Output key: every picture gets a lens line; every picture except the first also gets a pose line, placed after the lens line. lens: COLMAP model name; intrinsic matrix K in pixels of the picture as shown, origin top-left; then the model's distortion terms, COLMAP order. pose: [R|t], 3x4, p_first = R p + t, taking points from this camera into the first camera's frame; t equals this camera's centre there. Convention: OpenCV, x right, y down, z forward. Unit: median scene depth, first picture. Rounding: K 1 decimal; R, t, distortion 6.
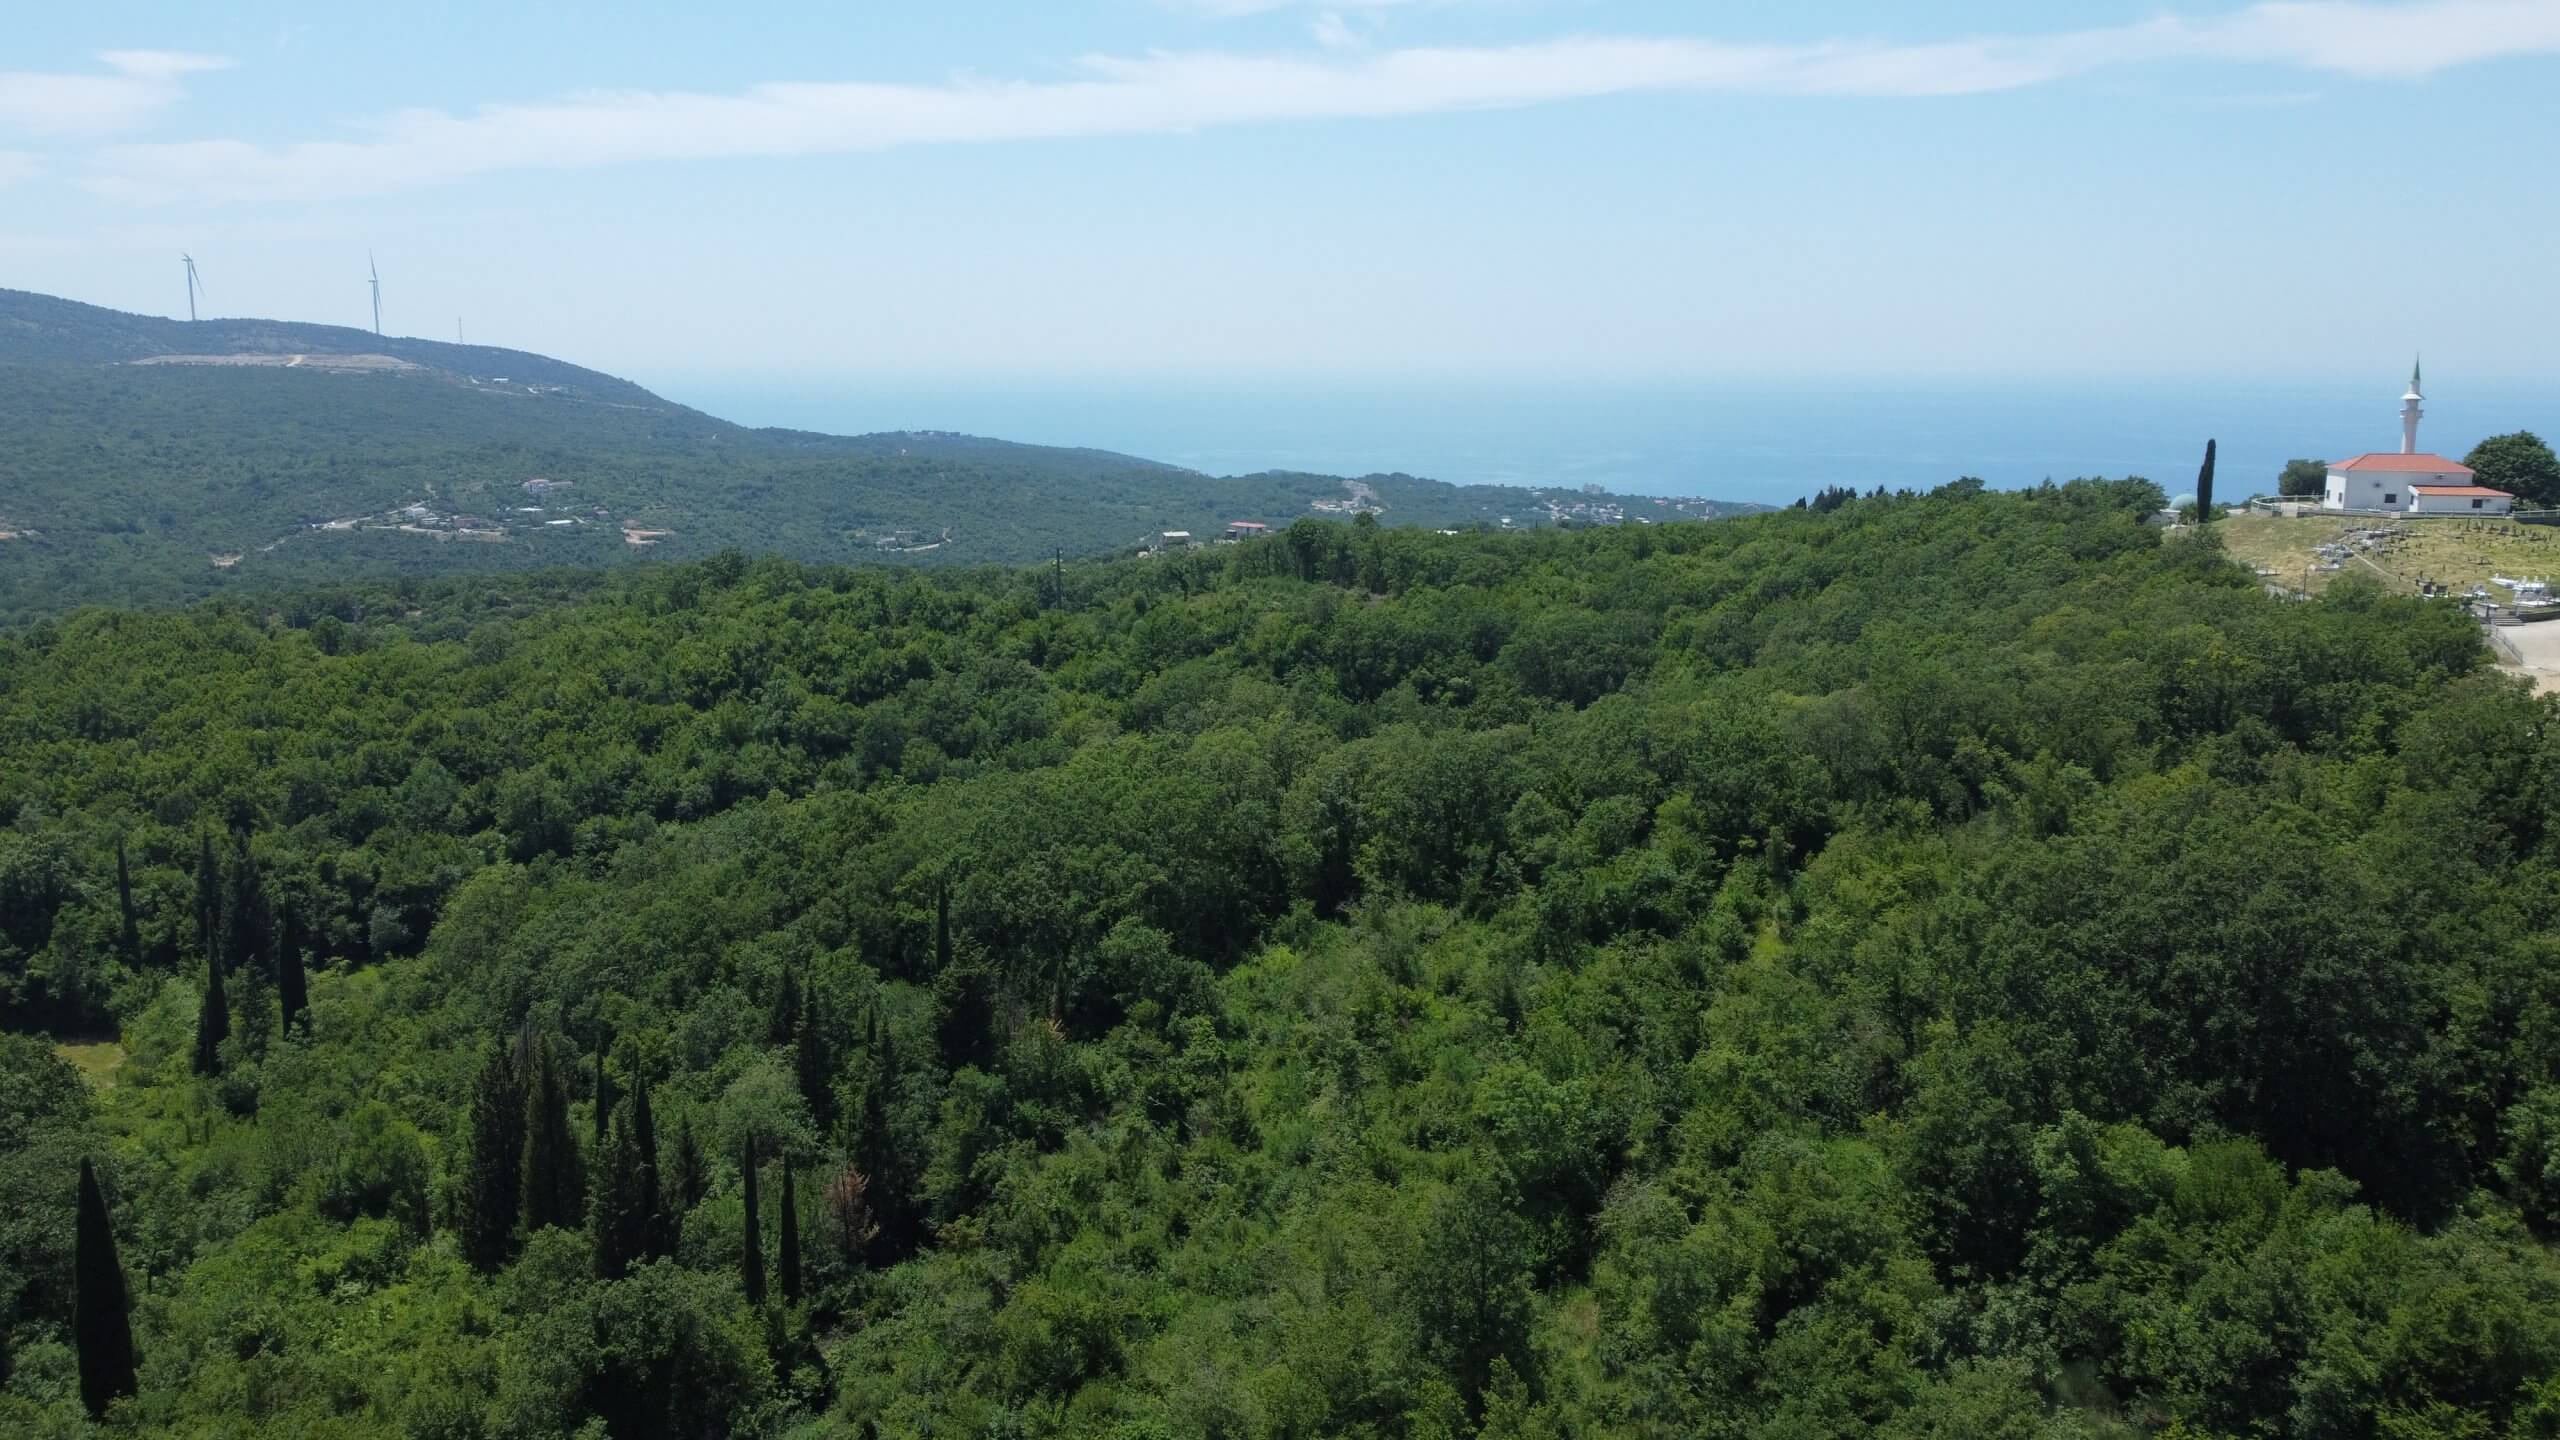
lens RADIAL K [[1941.1, 0, 1268.4], [0, 1941.1, 699.8], [0, 0, 1]] dist [0.000436, -0.004612]
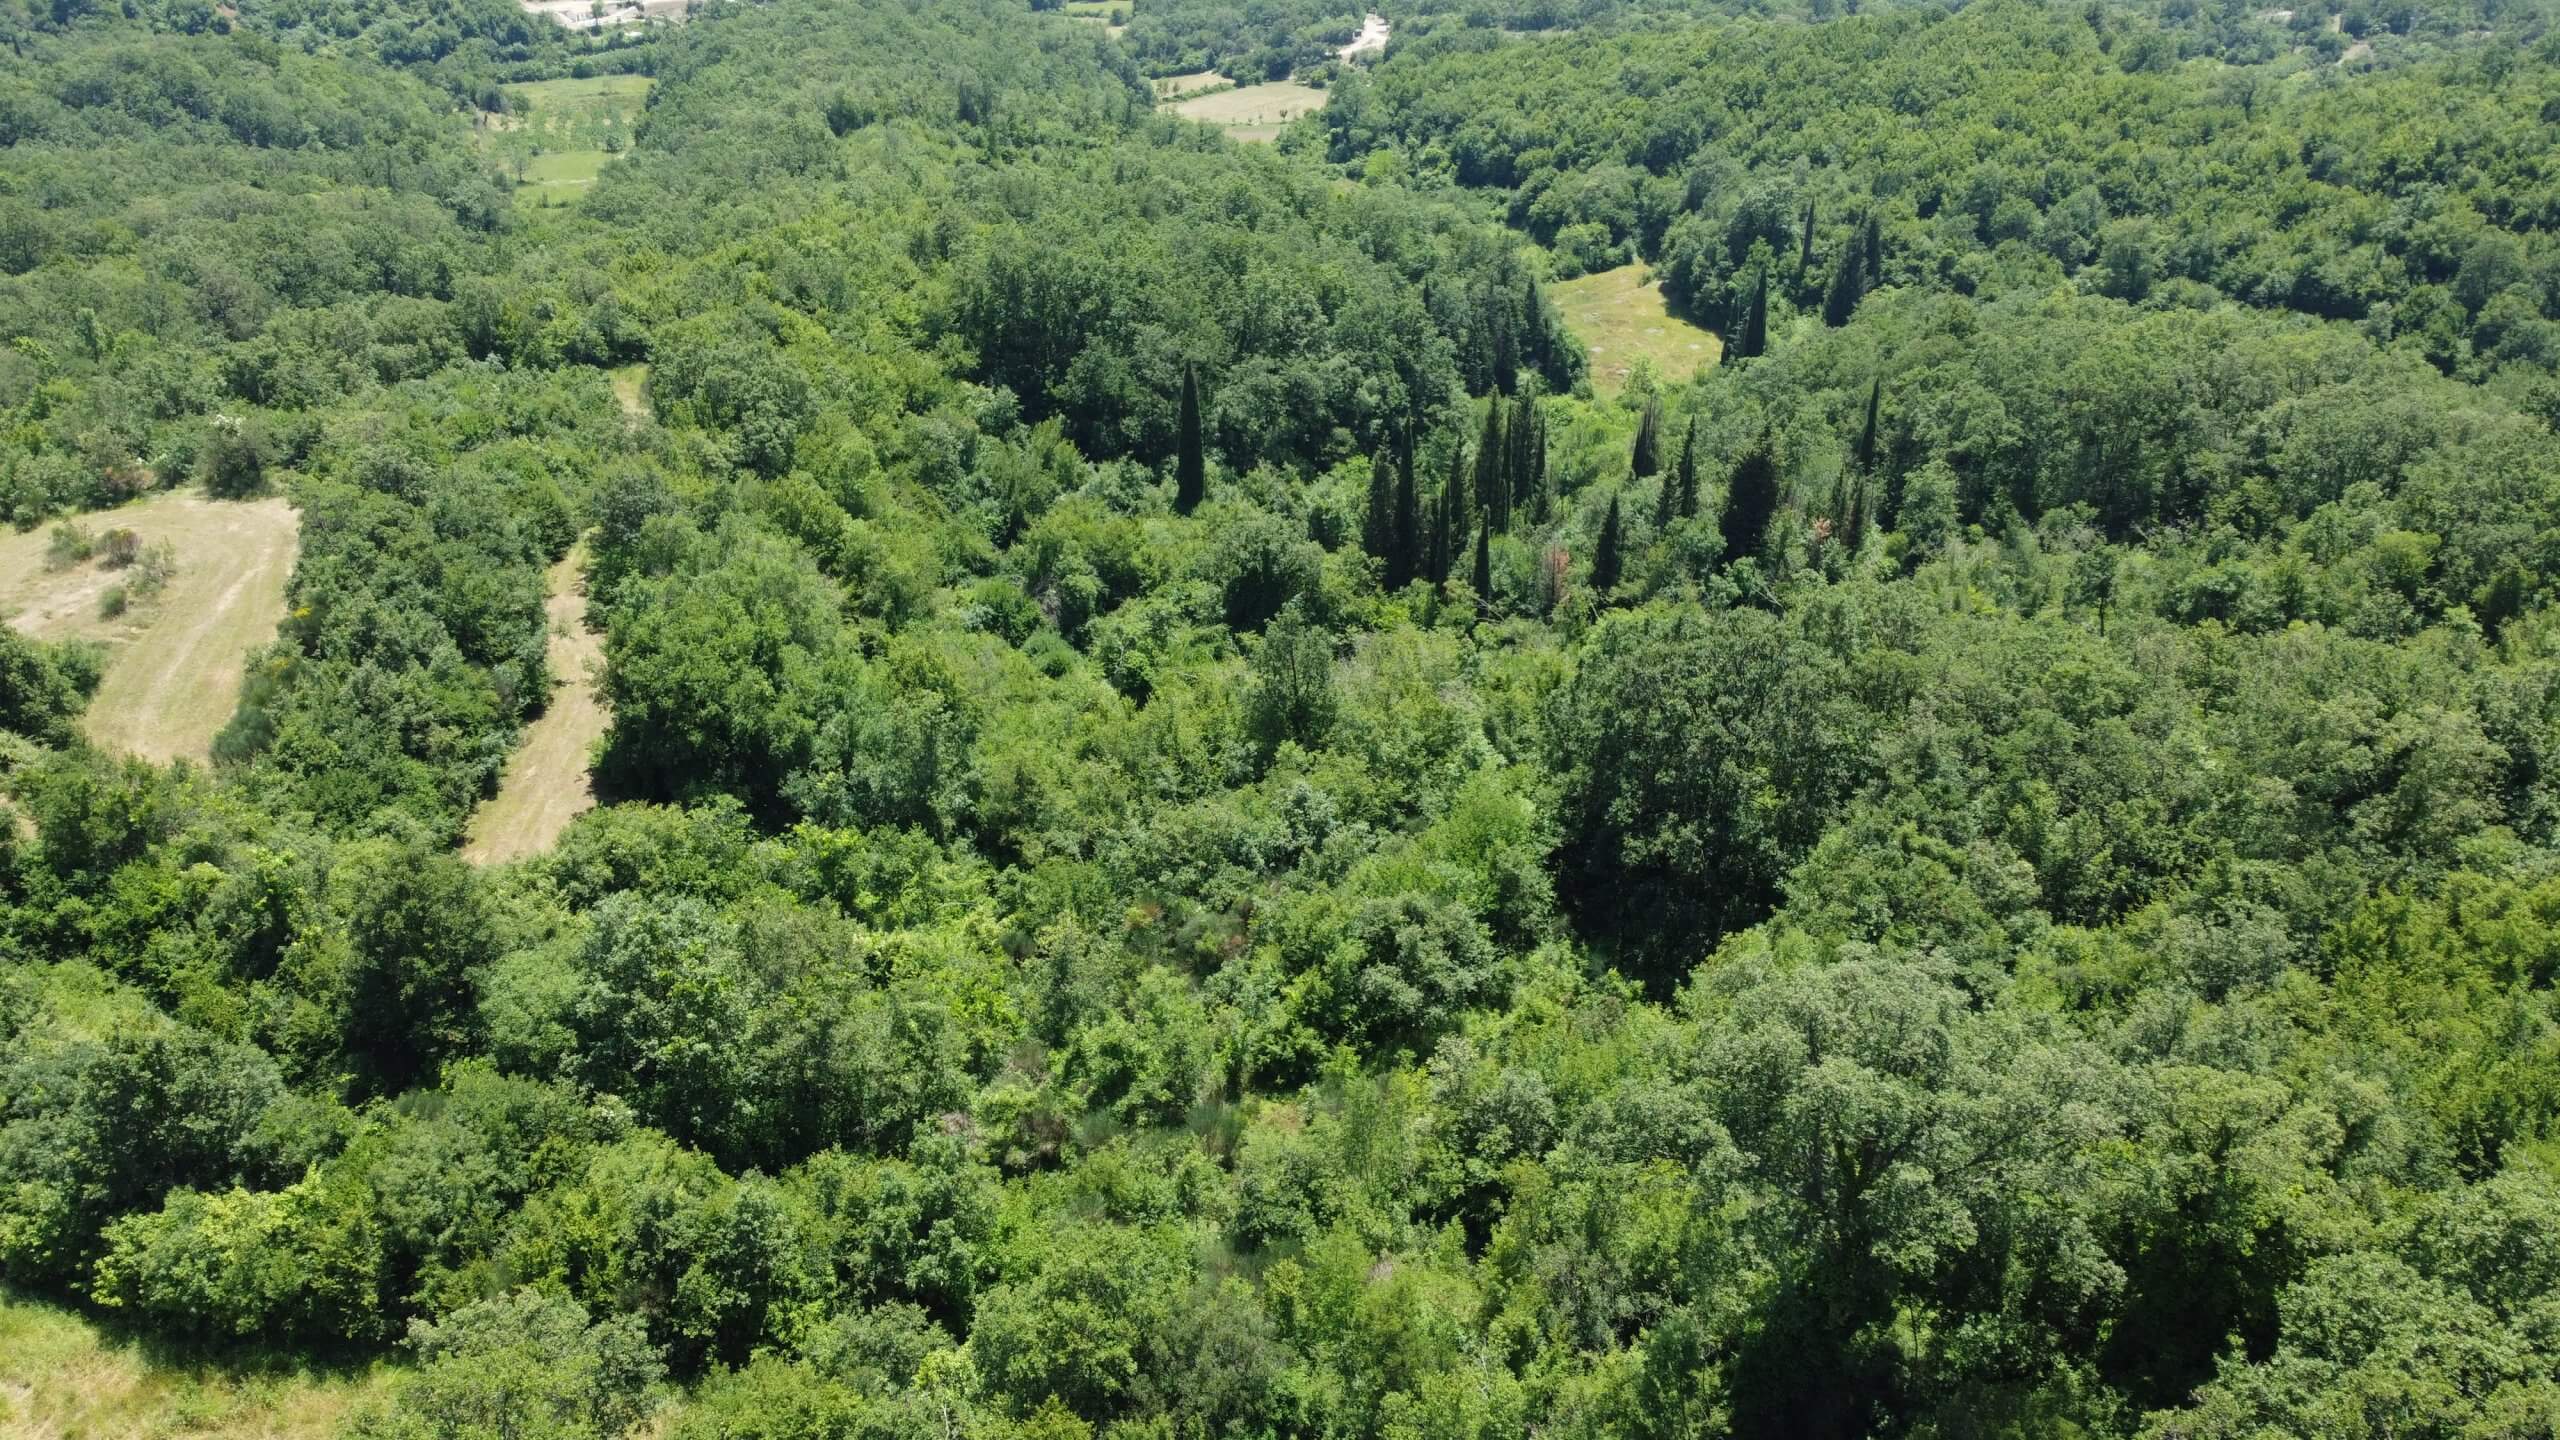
lens RADIAL K [[1938.1, 0, 1266.6], [0, 1938.1, 713.2], [0, 0, 1]] dist [-0.008963, -0.004245]
pose [[0.441437, 0.428414, -0.788413, 0.369350], [-0.154485, 0.901824, 0.403543, -0.075294], [0.883894, -0.056341, 0.464282, 0.090932]]
